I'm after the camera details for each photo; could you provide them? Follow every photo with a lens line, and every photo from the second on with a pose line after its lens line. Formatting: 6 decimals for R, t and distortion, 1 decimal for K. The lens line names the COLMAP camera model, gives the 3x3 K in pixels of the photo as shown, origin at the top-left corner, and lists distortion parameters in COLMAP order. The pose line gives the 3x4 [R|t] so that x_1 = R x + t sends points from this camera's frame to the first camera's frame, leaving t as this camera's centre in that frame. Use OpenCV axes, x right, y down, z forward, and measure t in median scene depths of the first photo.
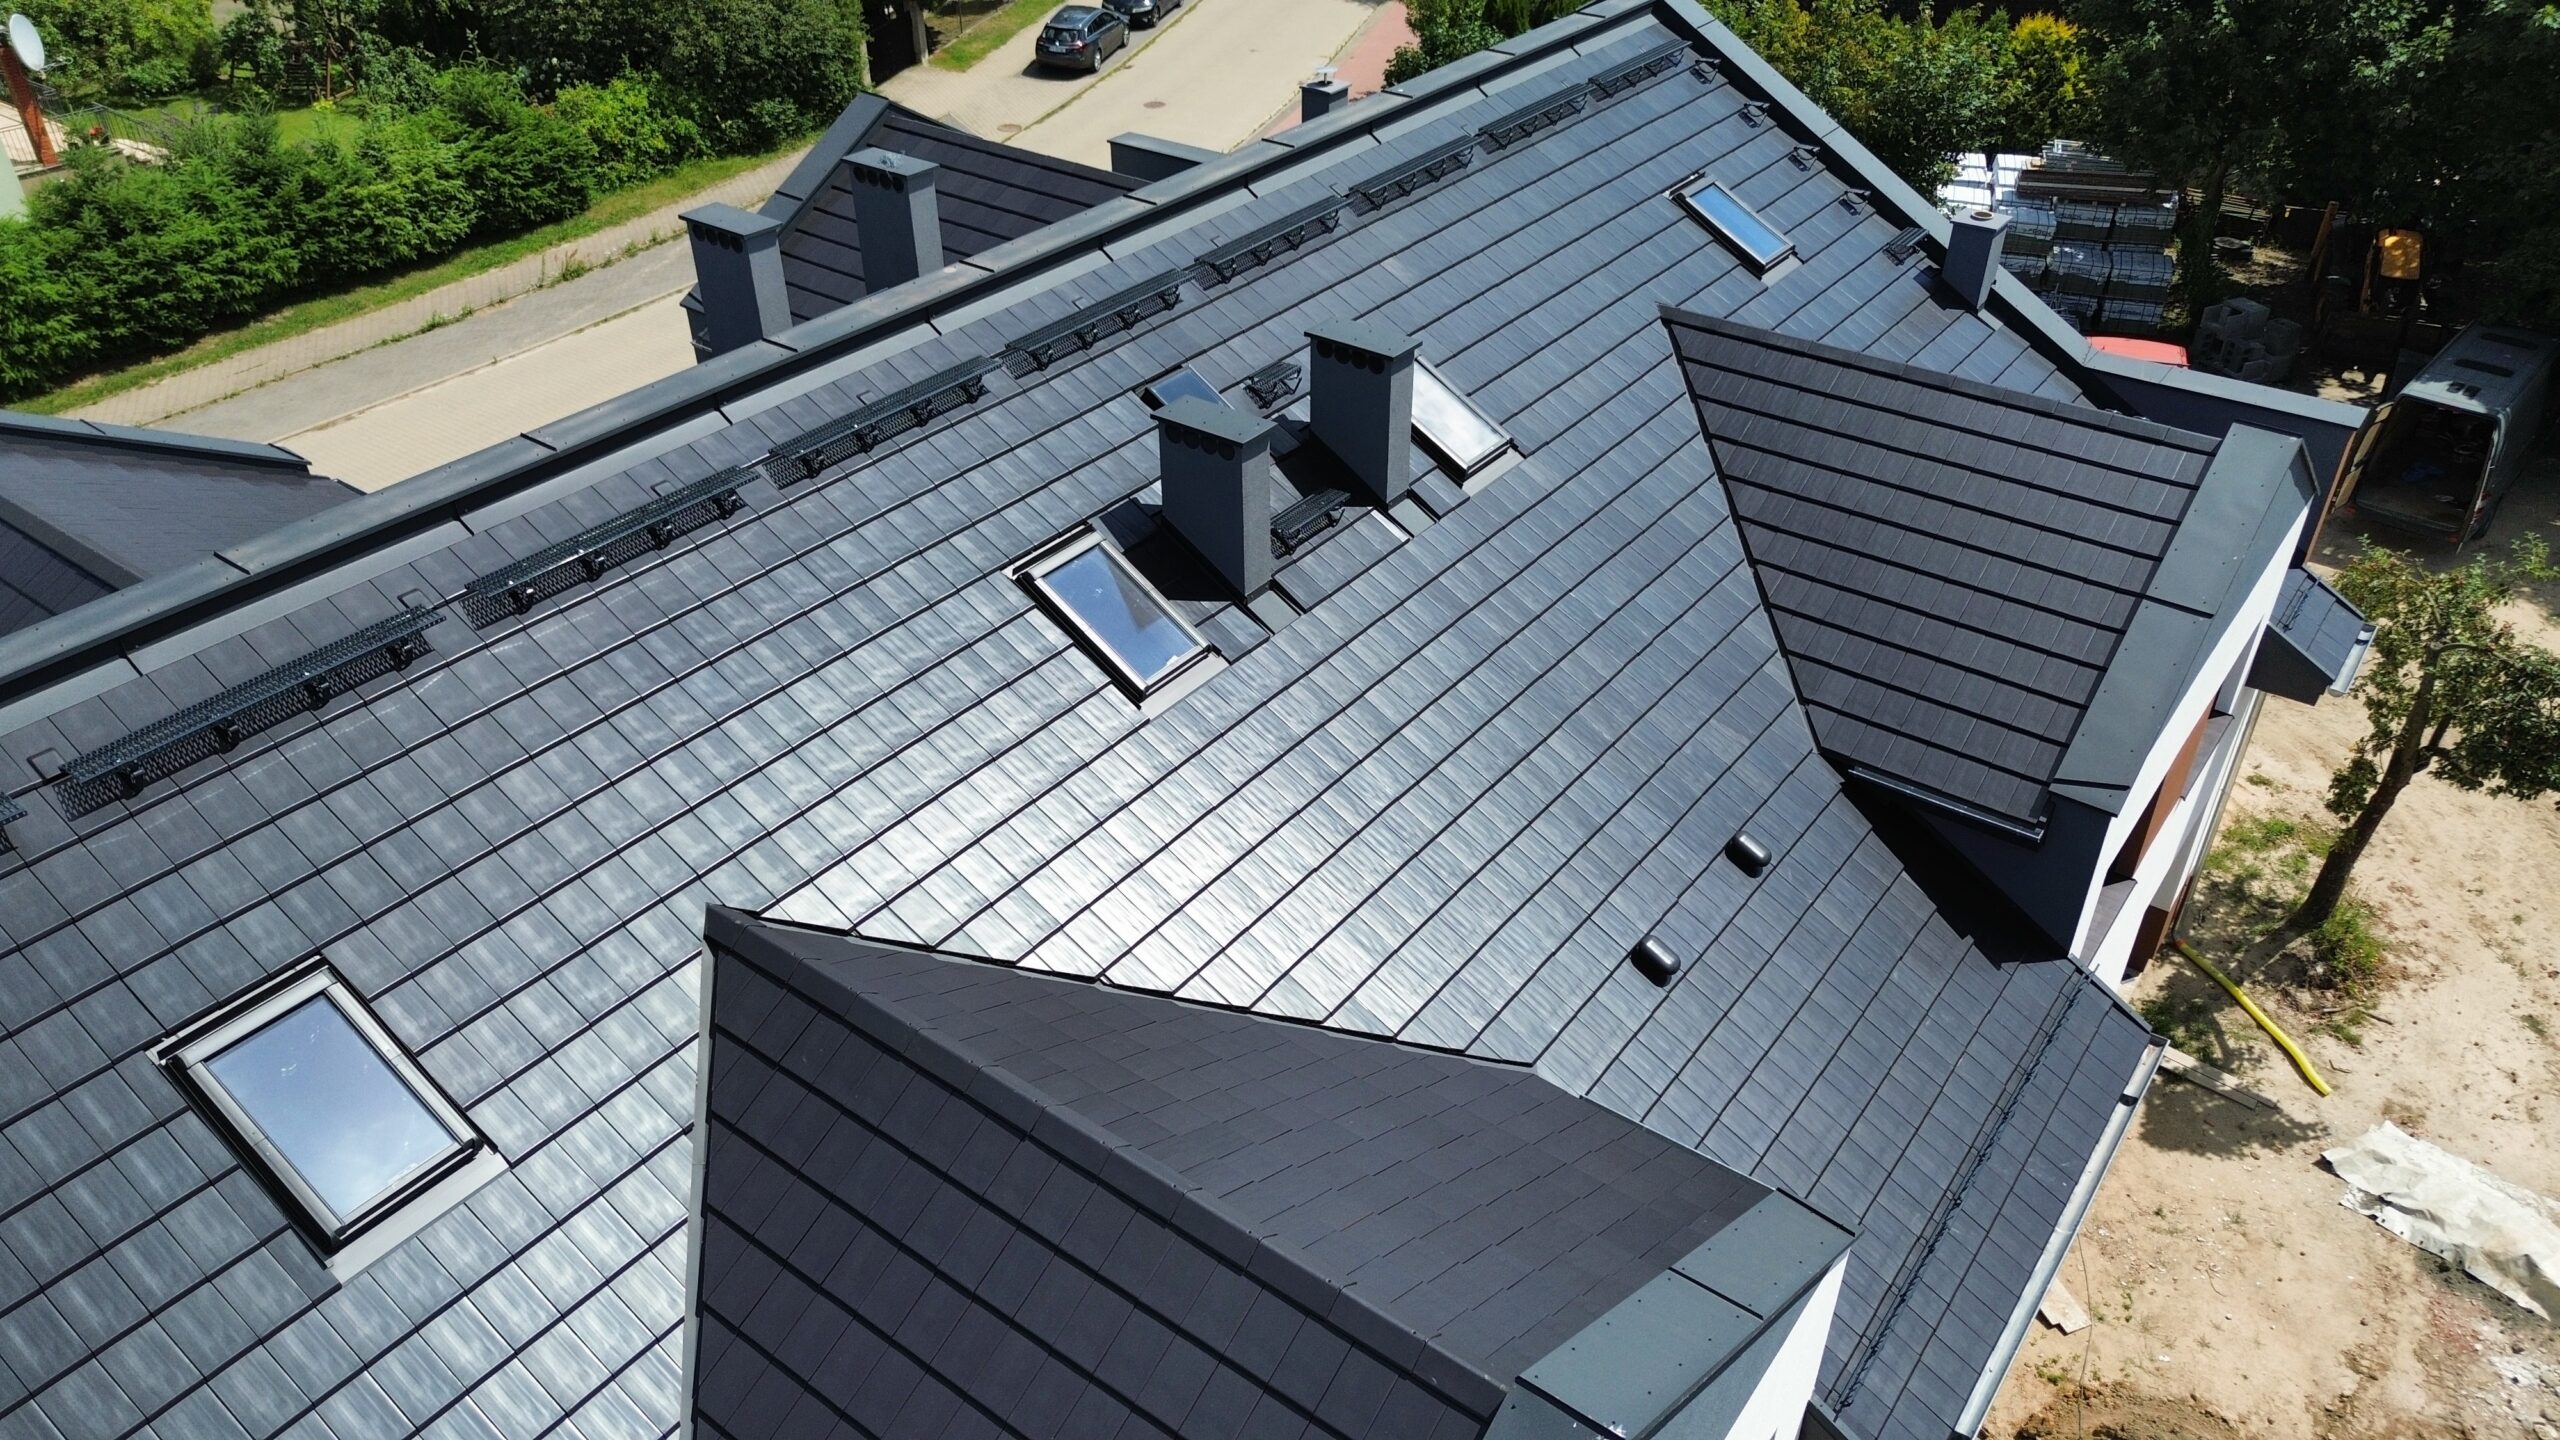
lens RADIAL K [[1808.7, 0, 1286.7], [0, 1808.7, 705.9], [0, 0, 1]] dist [0.069683, -0.063994]
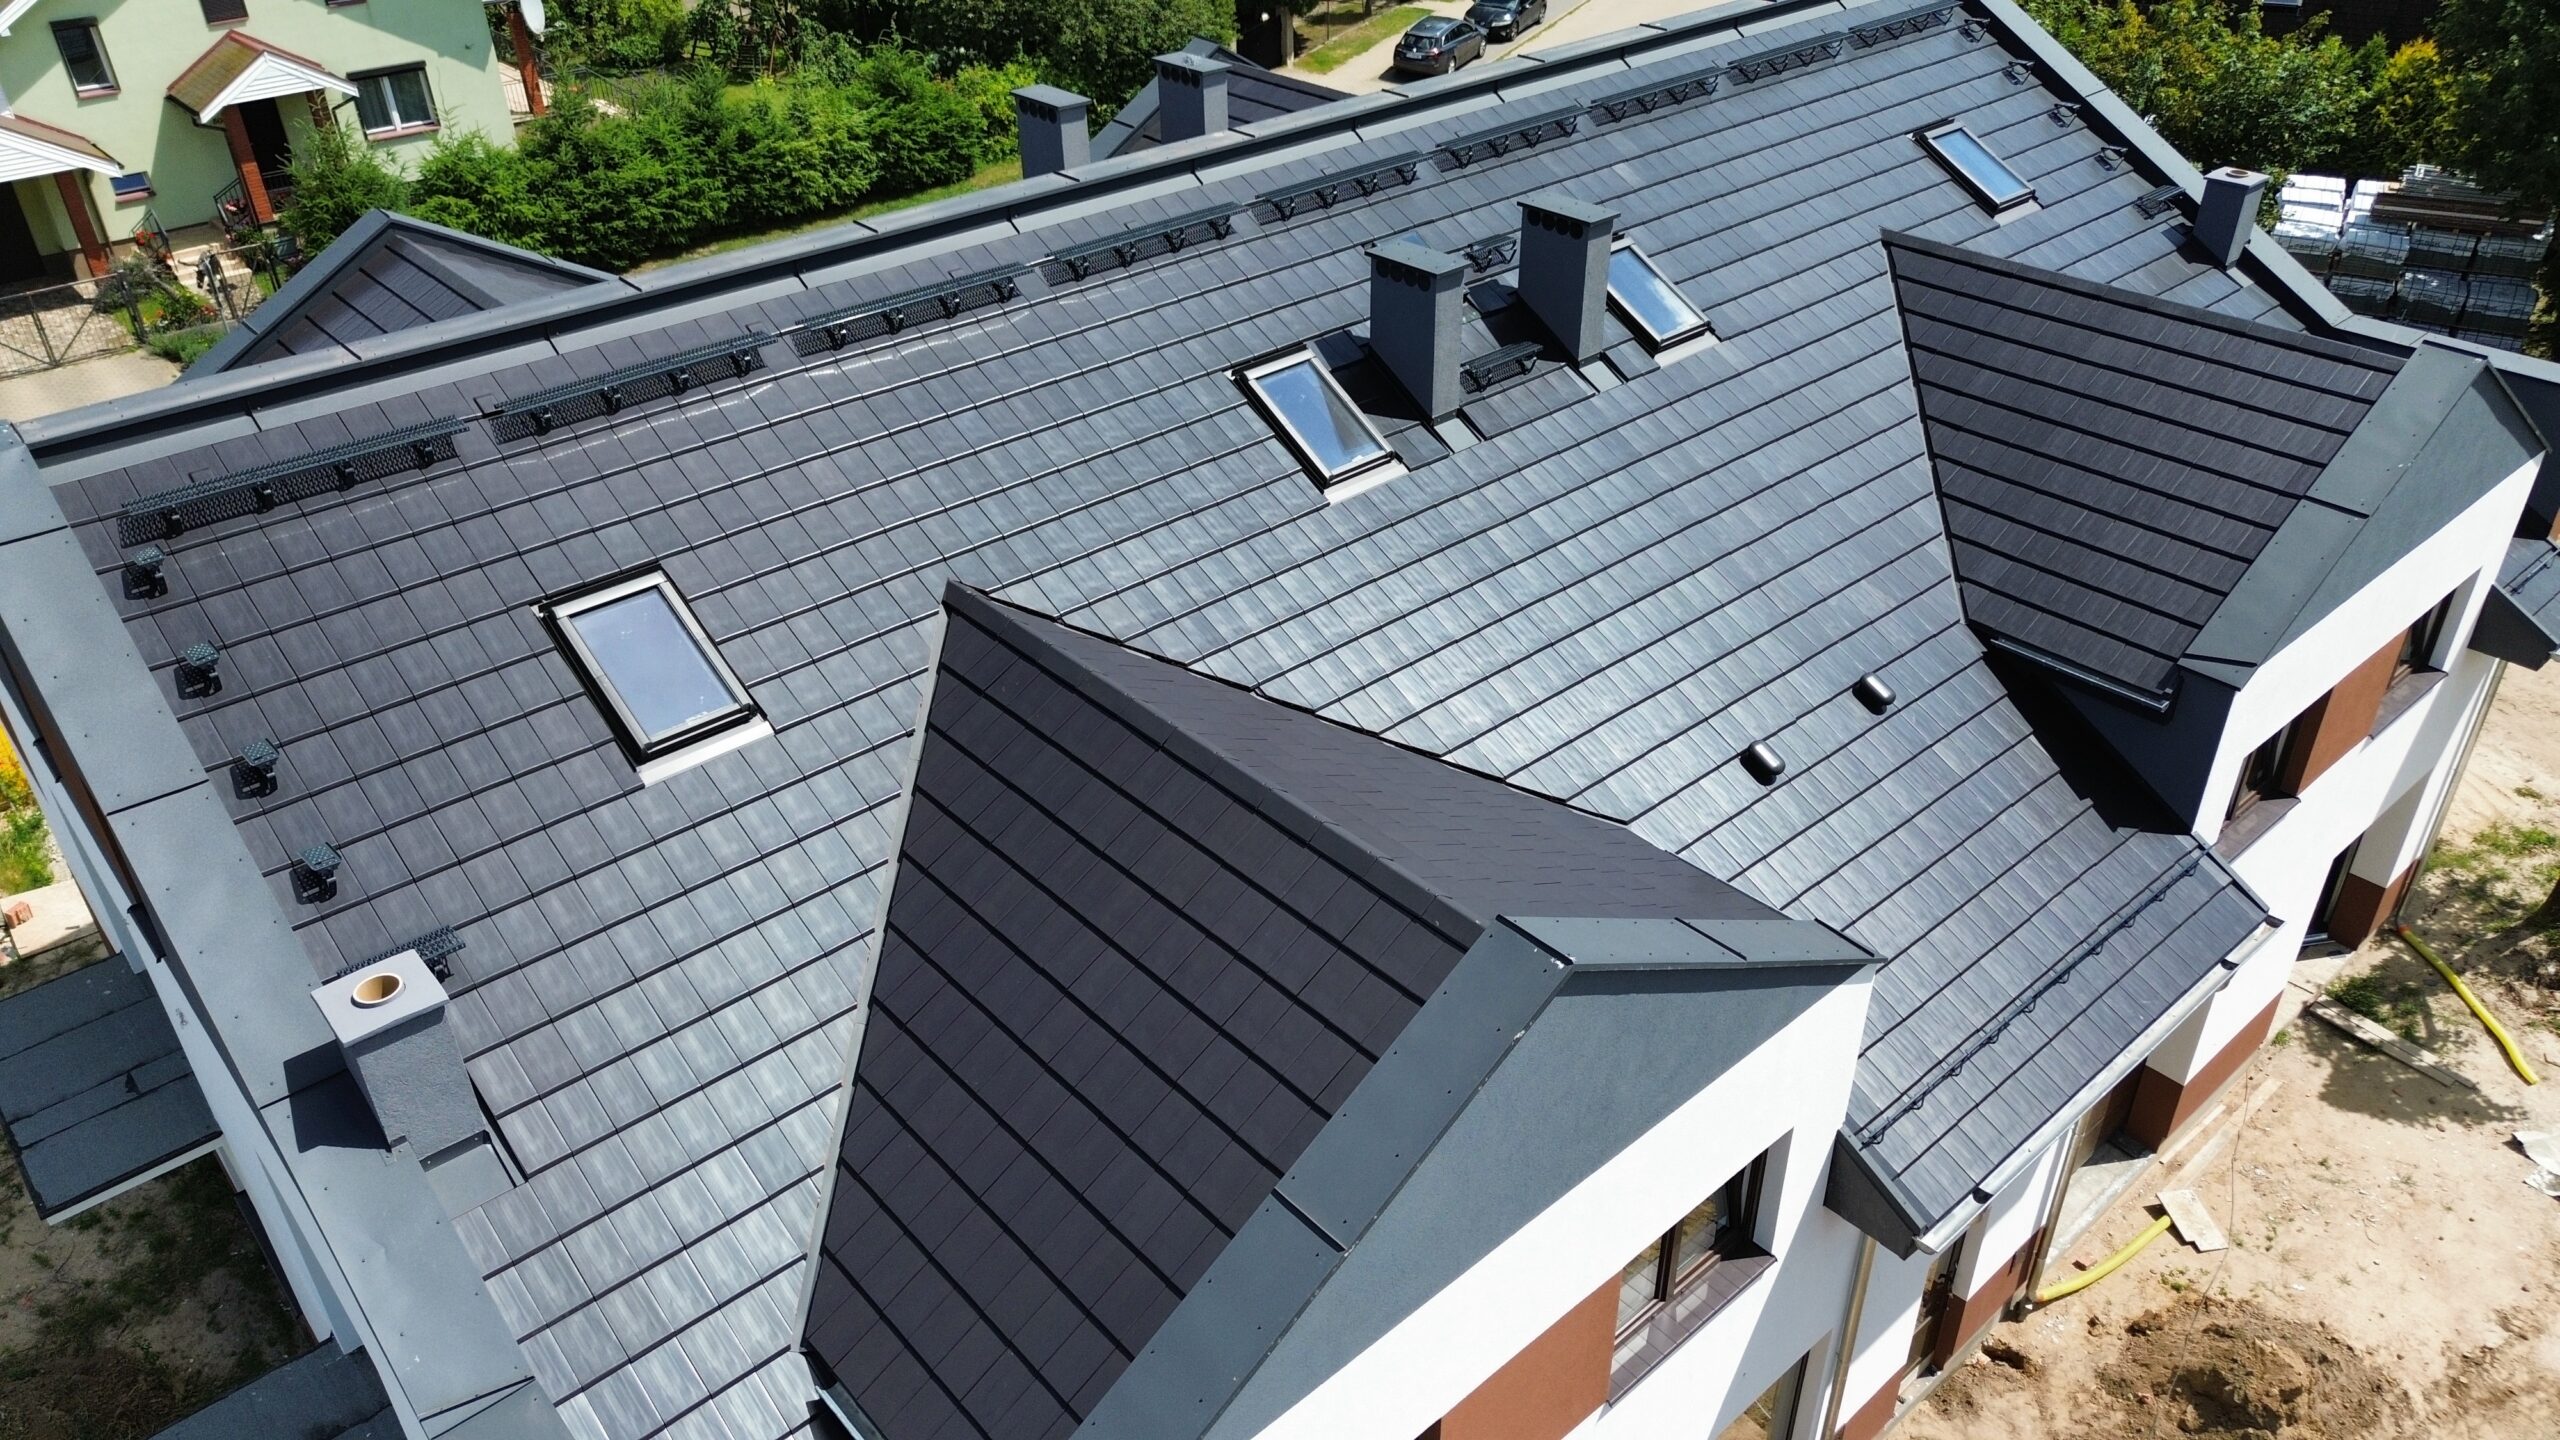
lens RADIAL K [[1808.7, 0, 1286.7], [0, 1808.7, 705.9], [0, 0, 1]] dist [0.069683, -0.063994]
pose [[0.979004, 0.098855, -0.178264, 0.076968], [-0.103172, 0.994549, -0.015085, 0.103916], [0.175801, 0.033160, 0.983867, -0.098932]]
